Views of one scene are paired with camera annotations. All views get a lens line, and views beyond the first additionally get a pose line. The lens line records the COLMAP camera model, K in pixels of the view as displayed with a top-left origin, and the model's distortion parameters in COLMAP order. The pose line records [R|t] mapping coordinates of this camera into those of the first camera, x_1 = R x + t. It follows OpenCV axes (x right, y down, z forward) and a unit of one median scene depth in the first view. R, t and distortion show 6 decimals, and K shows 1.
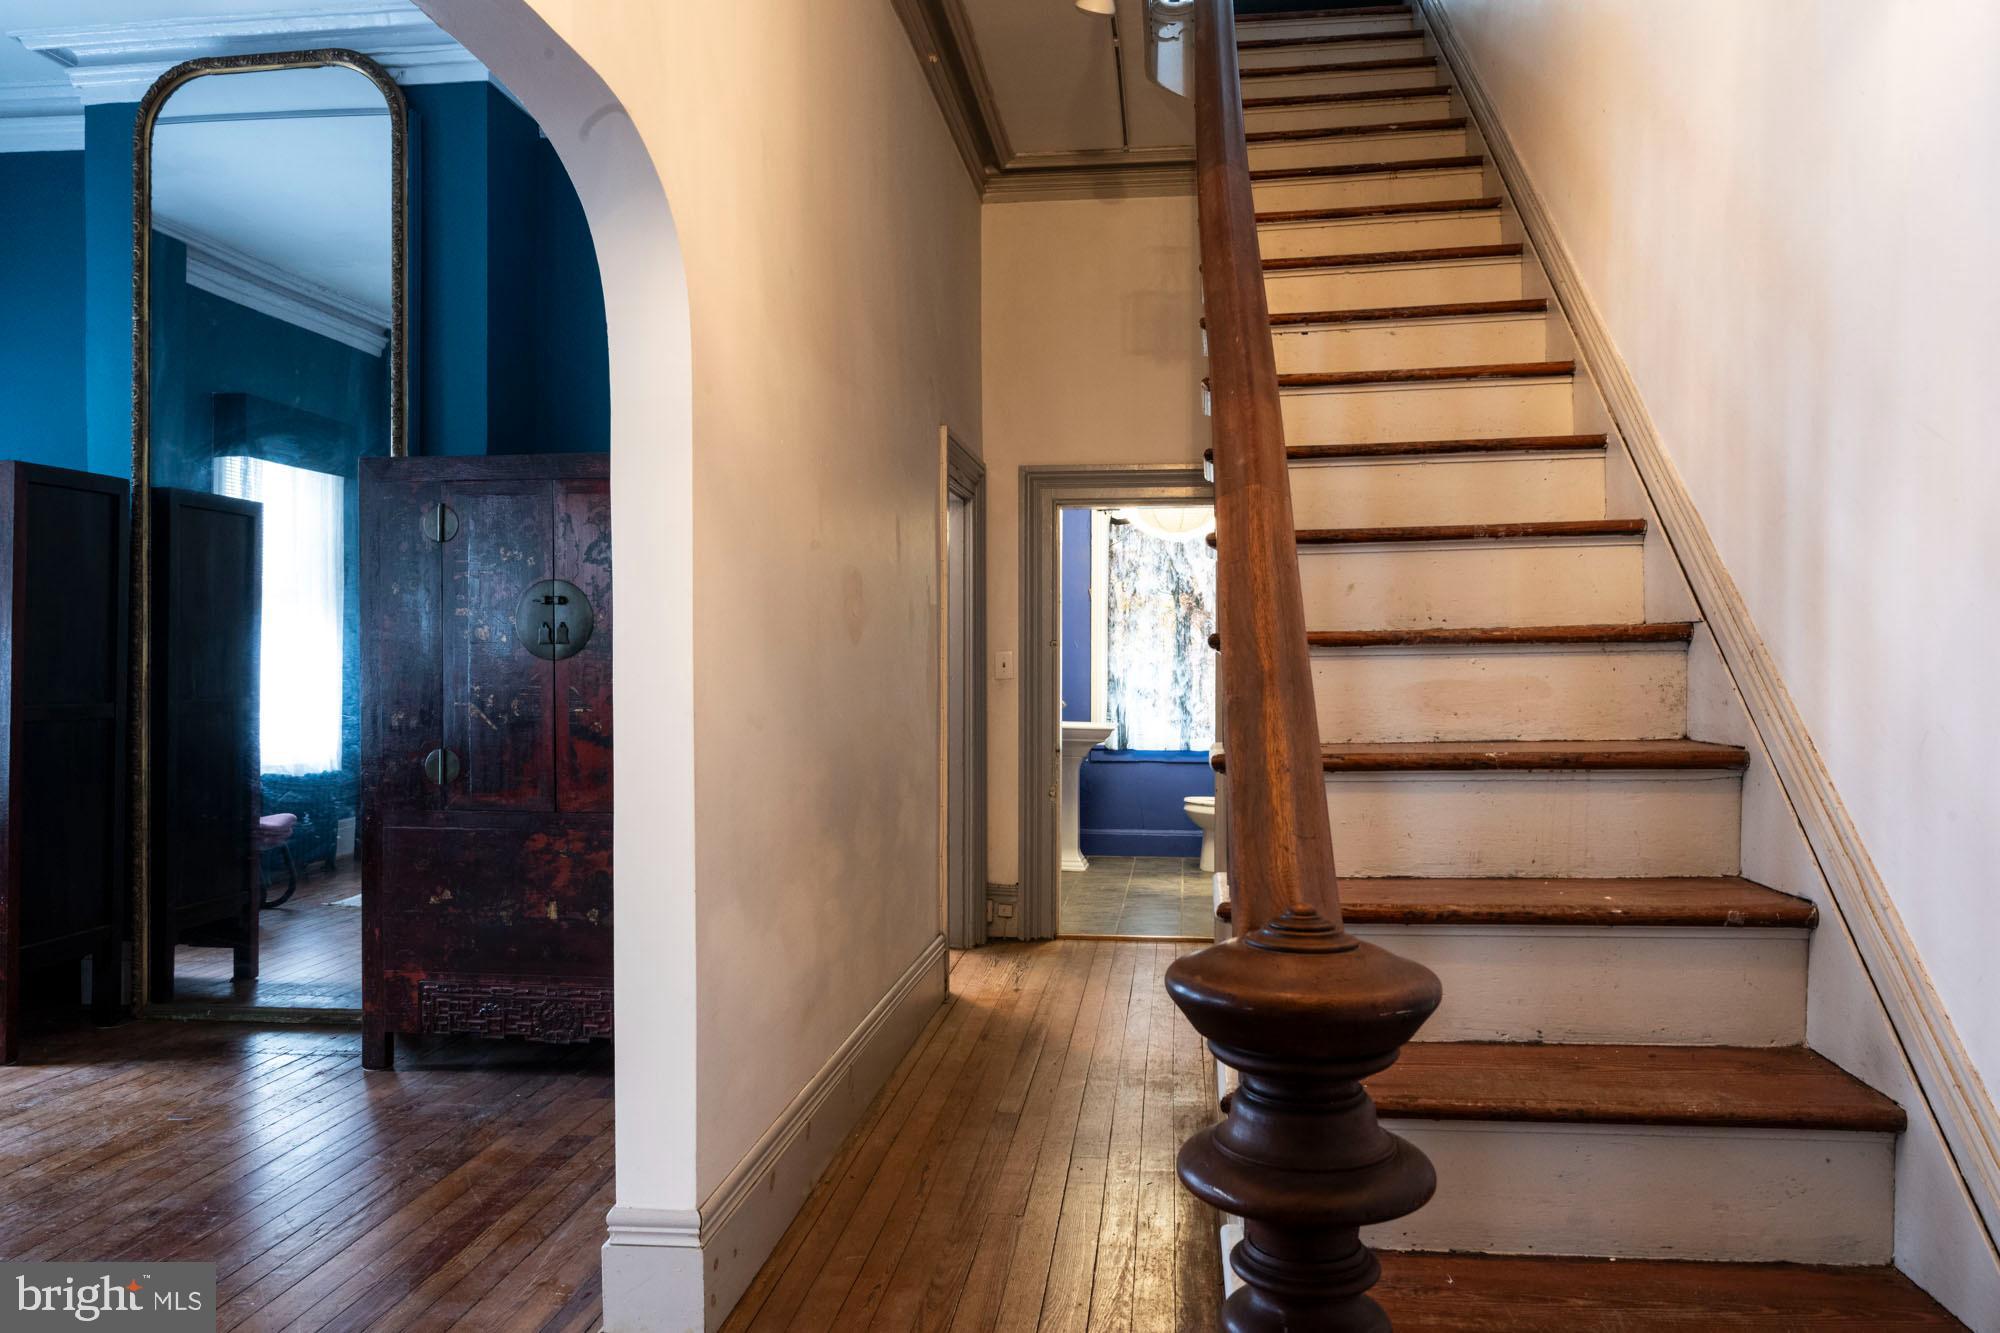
lens RADIAL K [[1534.4, 0, 995.6], [0, 1534.4, 670.7], [0, 0, 1]] dist [-0.013478, -0.004209]
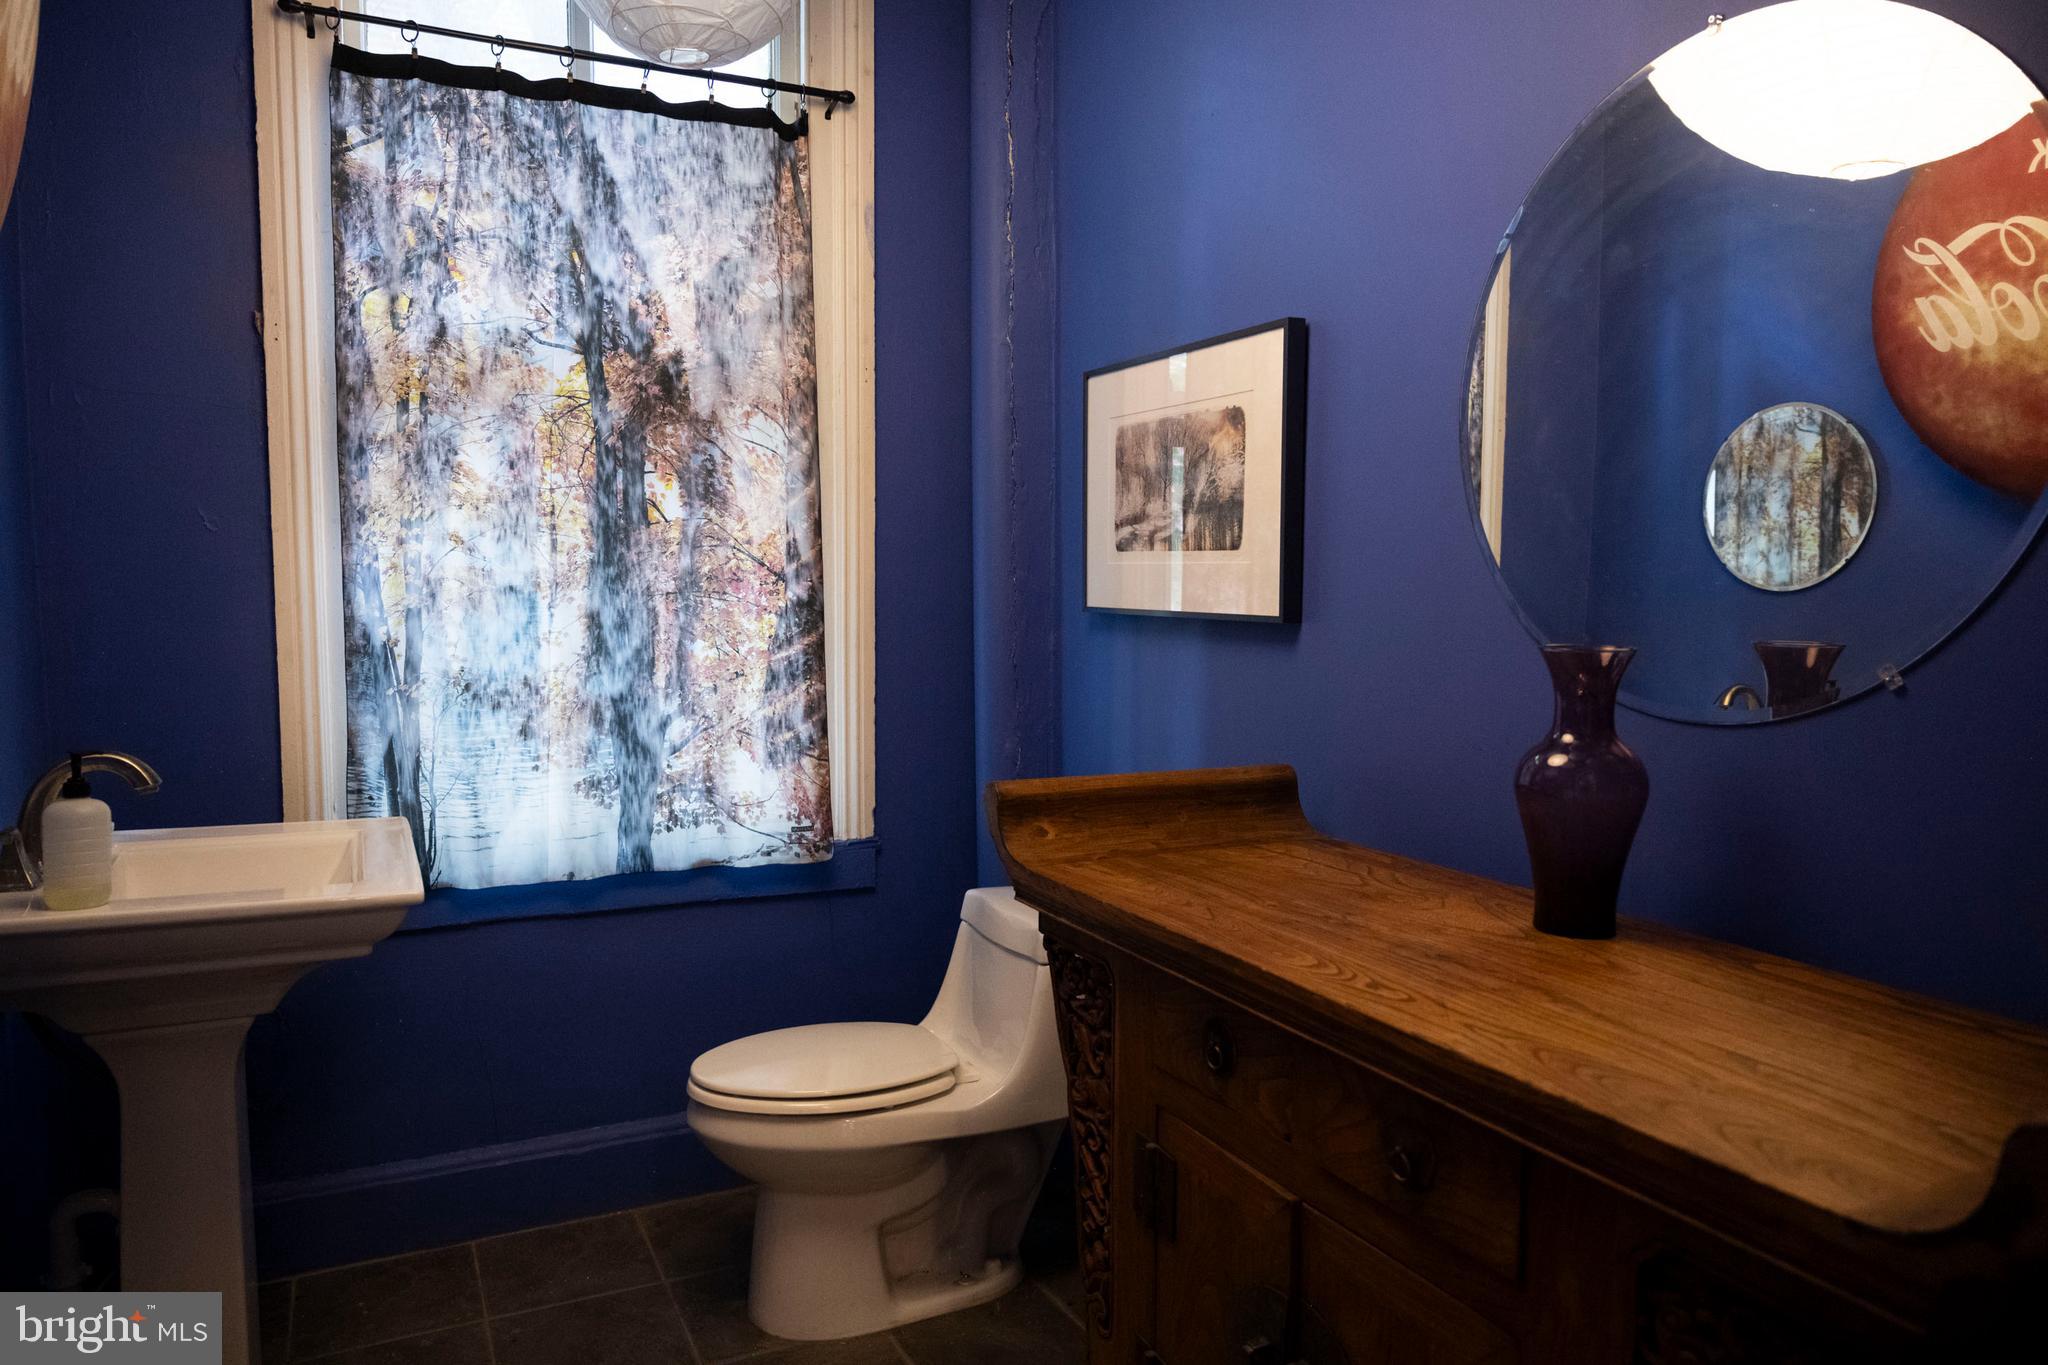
lens RADIAL K [[1366.0, 0, 1027.8], [0, 1366.0, 679.3], [0, 0, 1]] dist [-0.010119, 0.004691]
pose [[0.835525, -0.043783, 0.547705, 0.041442], [0.005283, 0.997414, 0.071673, -0.005715], [-0.549427, -0.056991, 0.833596, 0.732153]]
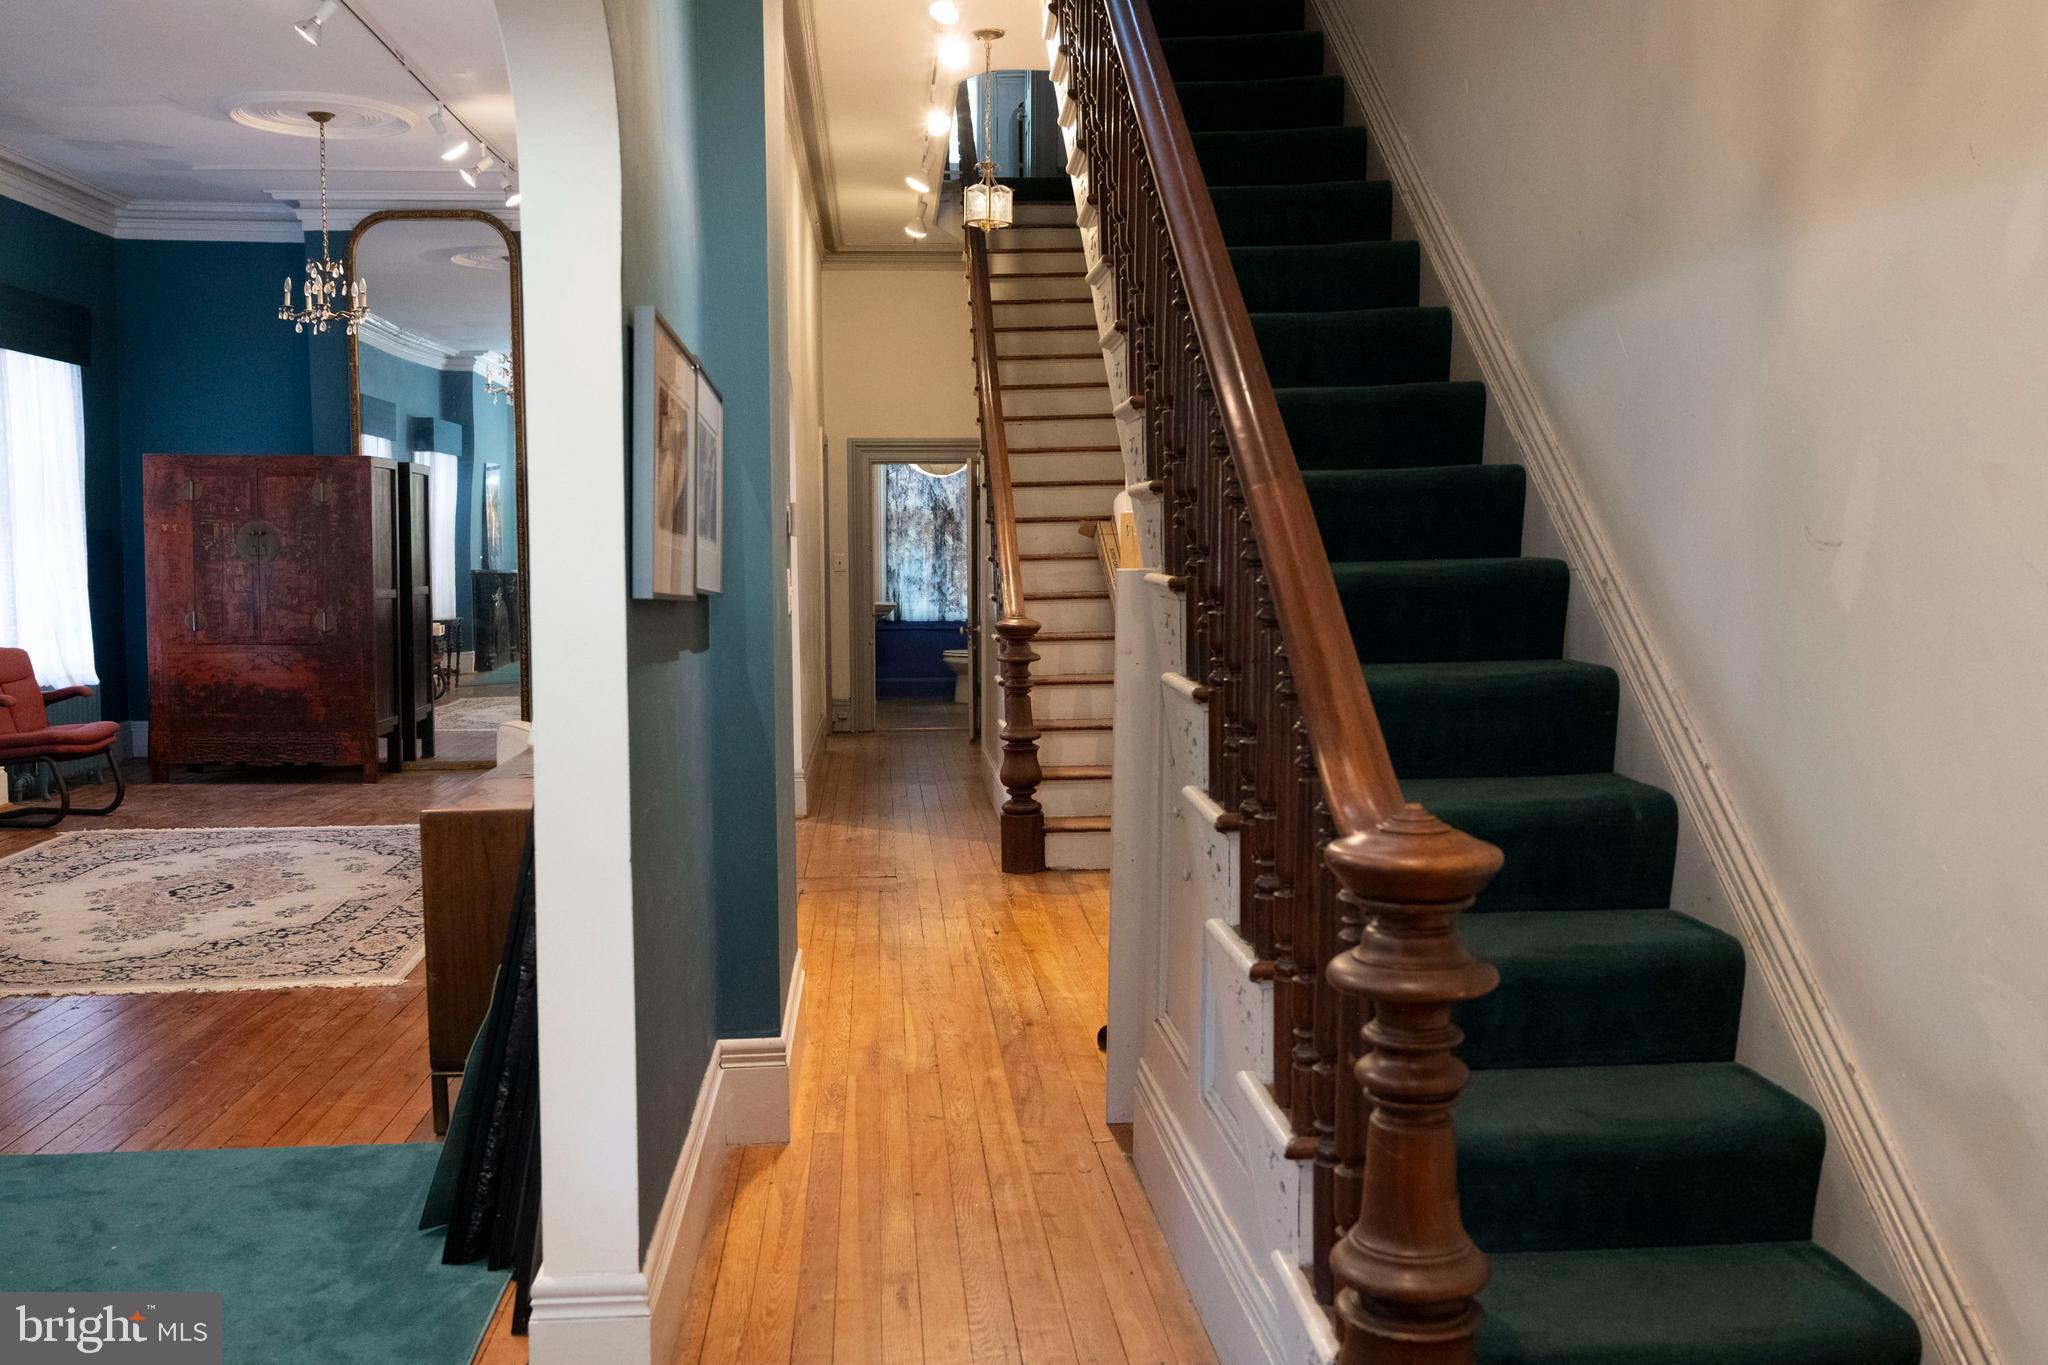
lens RADIAL K [[1847.1, 0, 1023.9], [0, 1847.1, 684.1], [0, 0, 1]] dist [0.007876, 0.001893]
pose [[0.979685, -0.020634, 0.199478, -0.142272], [0.006044, 0.997279, 0.073474, -0.014527], [-0.200451, -0.070776, 0.977144, -0.676591]]
